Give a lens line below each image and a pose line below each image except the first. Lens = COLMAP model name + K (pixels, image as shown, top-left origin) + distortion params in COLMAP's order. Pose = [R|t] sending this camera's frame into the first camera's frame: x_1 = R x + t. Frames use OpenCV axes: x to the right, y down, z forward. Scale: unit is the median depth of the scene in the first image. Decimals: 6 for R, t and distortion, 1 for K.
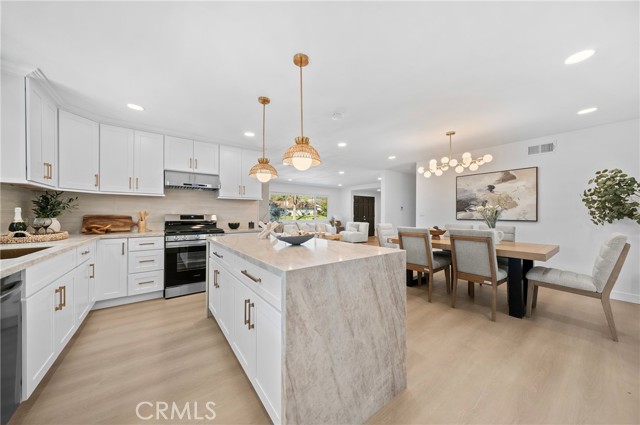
lens RADIAL K [[216.6, 0, 319.0], [0, 216.6, 215.0], [0, 0, 1]] dist [0.004527, -0.000941]
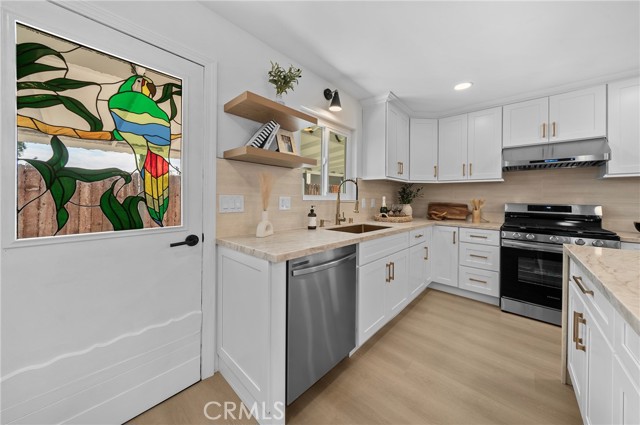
lens RADIAL K [[216.6, 0, 323.2], [0, 216.6, 193.0], [0, 0, 1]] dist [0.004527, -0.000941]
pose [[0.178270, -0.027326, -0.983602, -0.032318], [-0.020665, 0.999290, -0.031508, -0.001649], [0.983765, 0.025943, 0.177579, 0.176467]]
